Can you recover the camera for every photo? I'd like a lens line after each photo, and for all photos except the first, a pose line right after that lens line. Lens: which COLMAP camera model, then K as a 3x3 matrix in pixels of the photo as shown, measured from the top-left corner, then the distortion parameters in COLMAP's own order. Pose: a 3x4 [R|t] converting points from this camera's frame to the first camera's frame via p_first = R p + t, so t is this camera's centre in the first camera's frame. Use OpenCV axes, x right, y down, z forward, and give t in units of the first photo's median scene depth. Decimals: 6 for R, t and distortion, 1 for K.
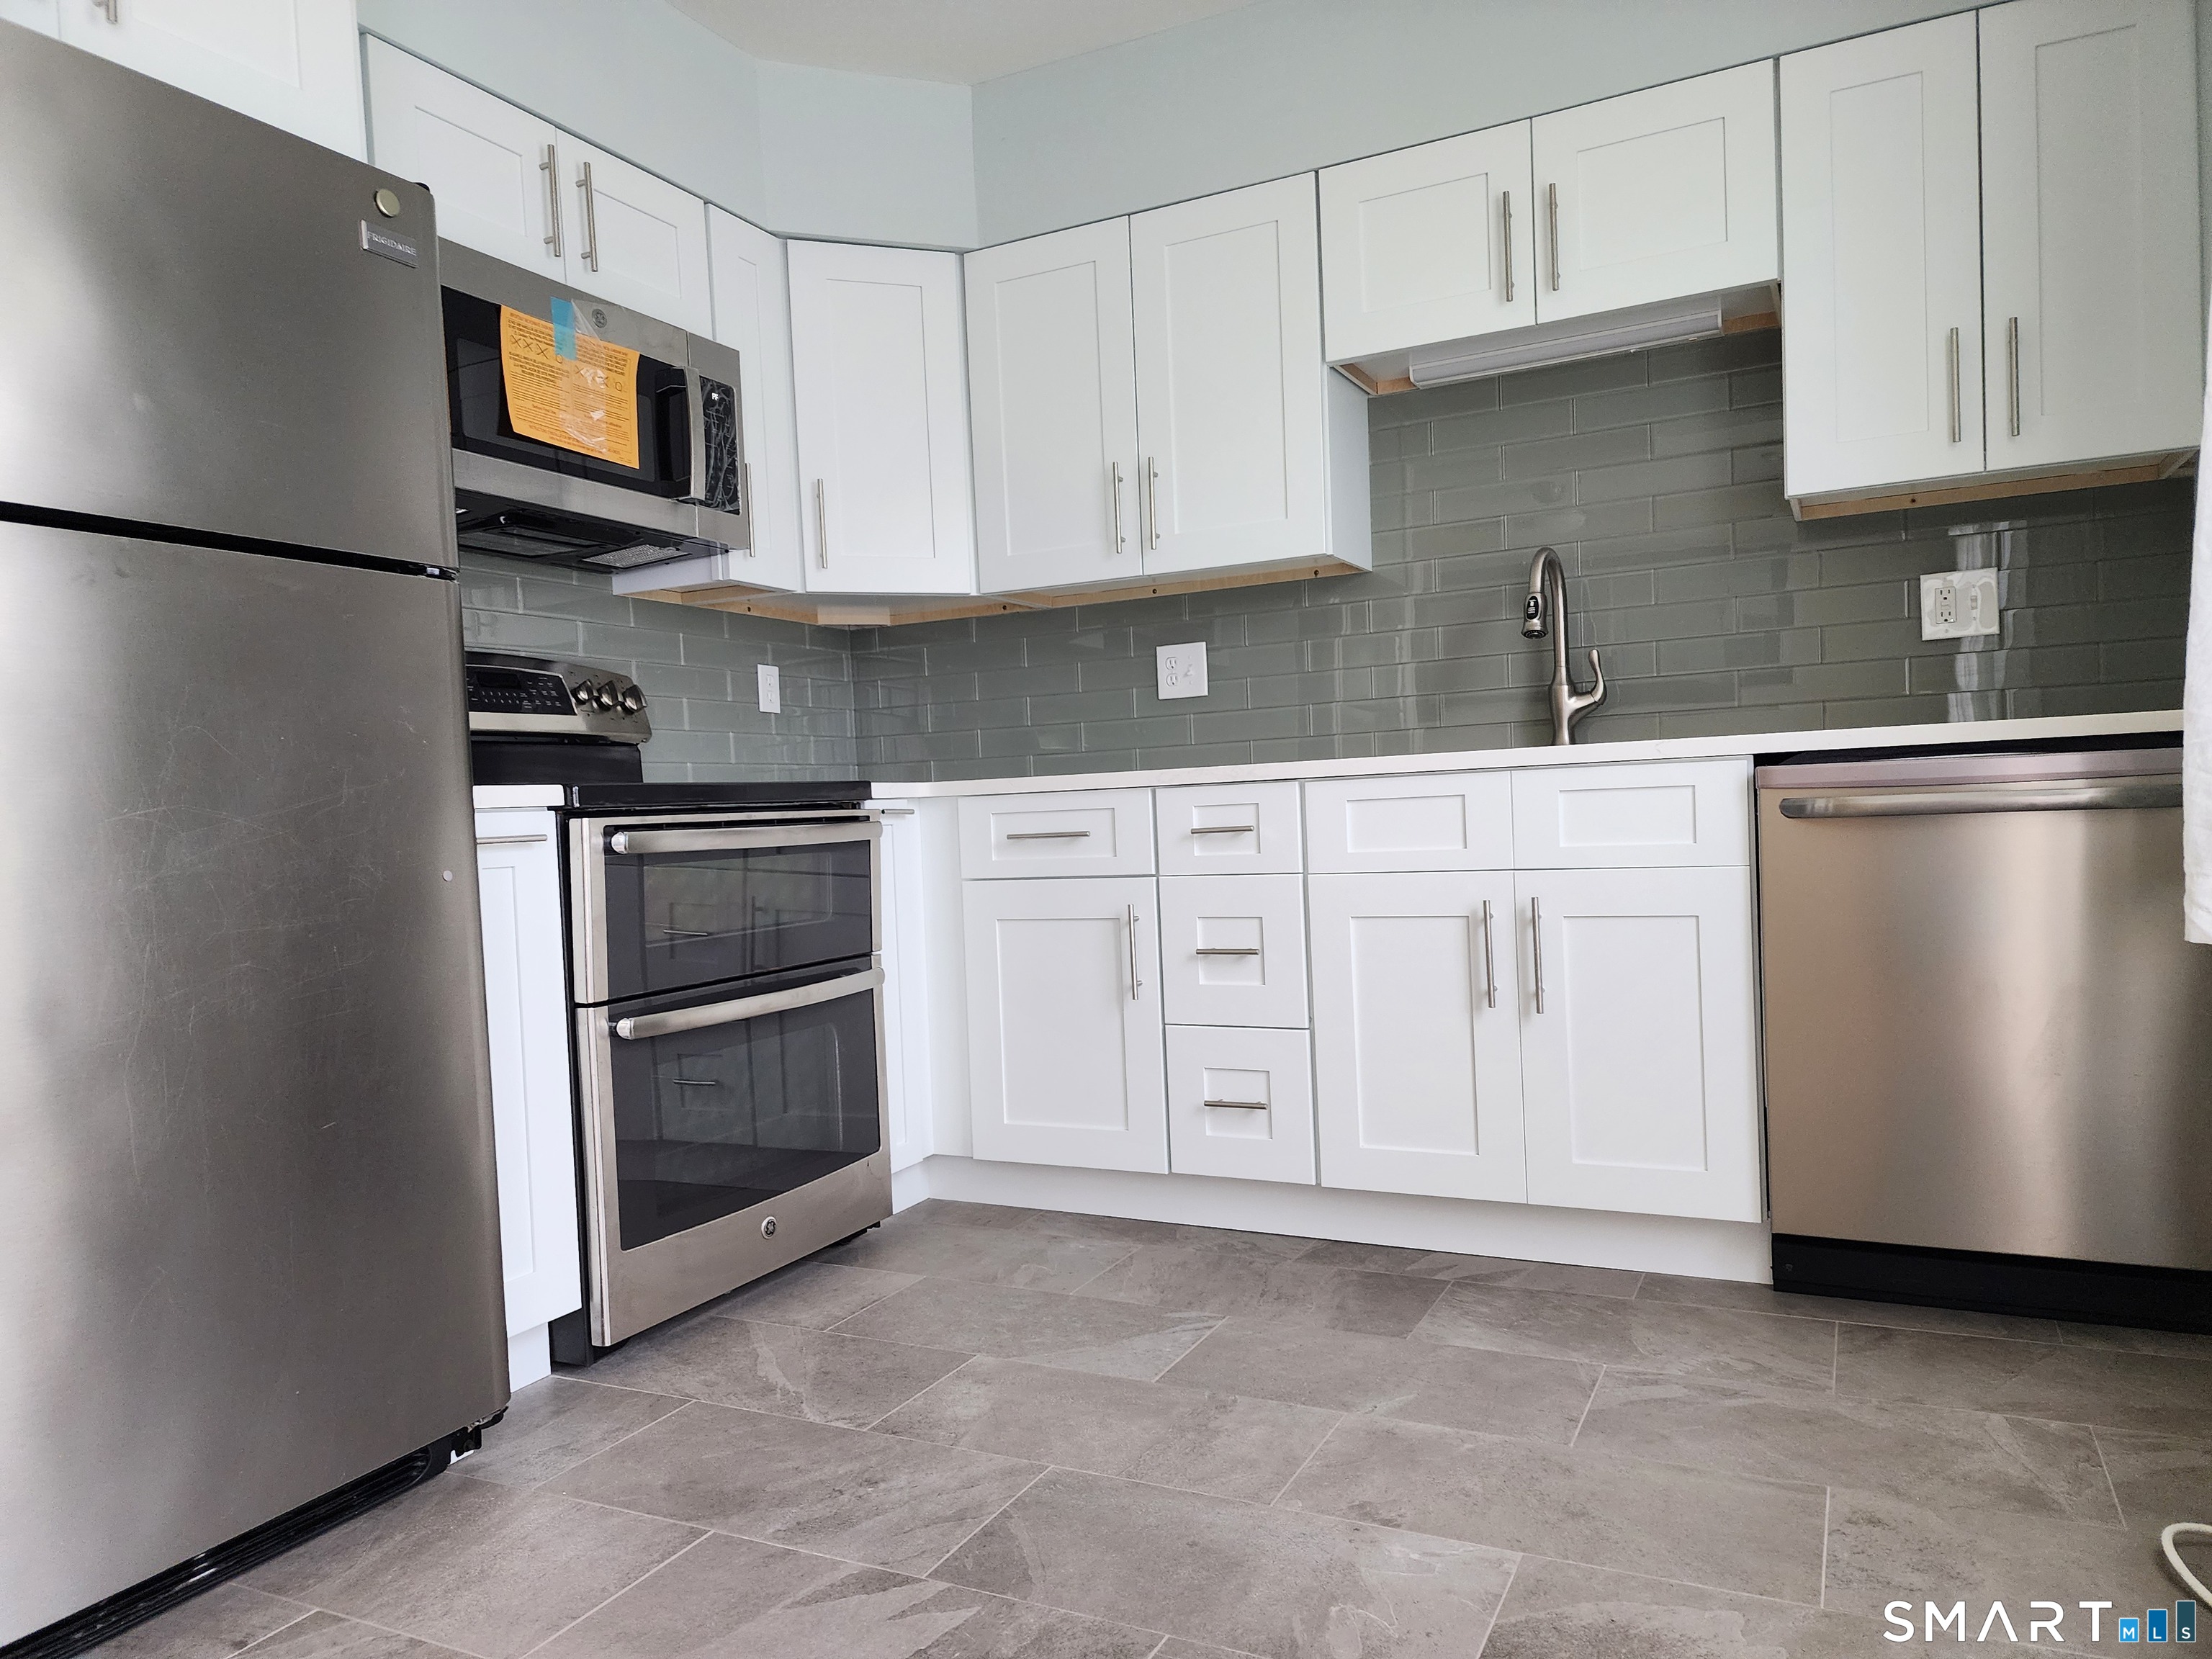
lens RADIAL K [[1477.7, 0, 1113.9], [0, 1477.7, 864.6], [0, 0, 1]] dist [0.068053, -0.055684]
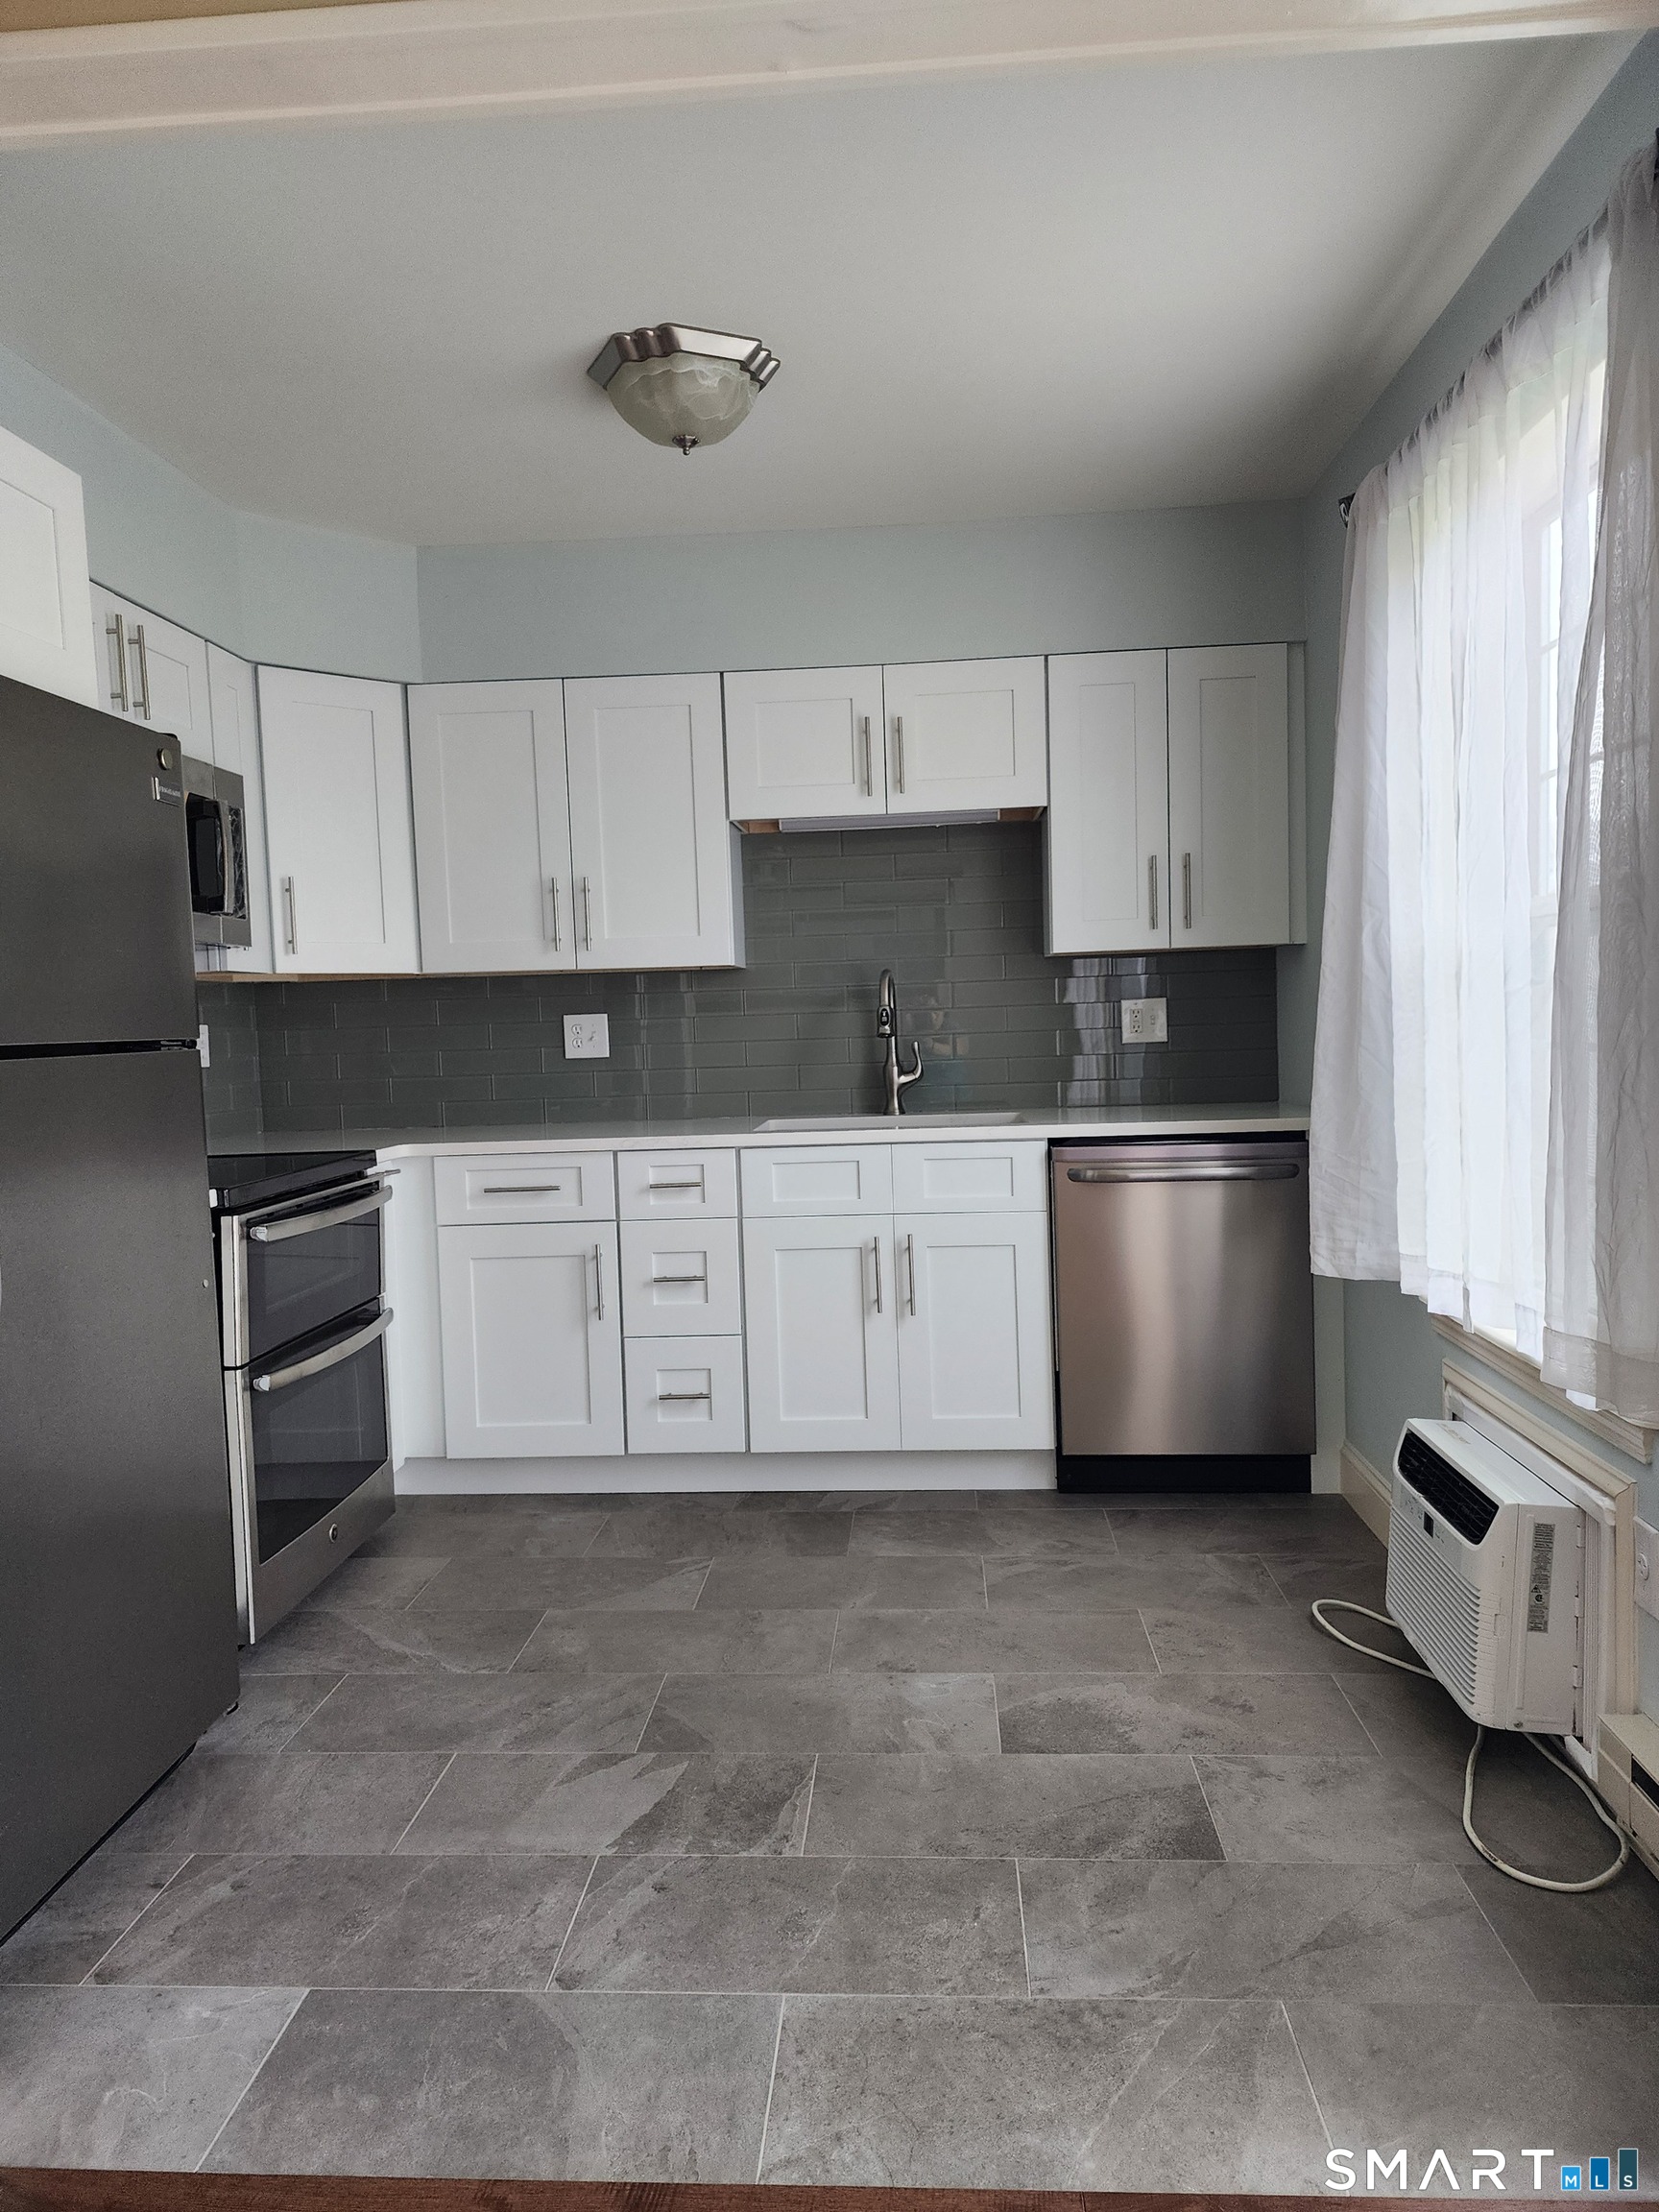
lens RADIAL K [[1500.3, 0, 803.6], [0, 1500.3, 1116.8], [0, 0, 1]] dist [0.071230, -0.059443]
pose [[0.927887, -0.013455, 0.372620, -0.331499], [0.009606, 0.999880, 0.012184, -0.105343], [-0.372739, -0.007726, 0.927904, -0.280500]]
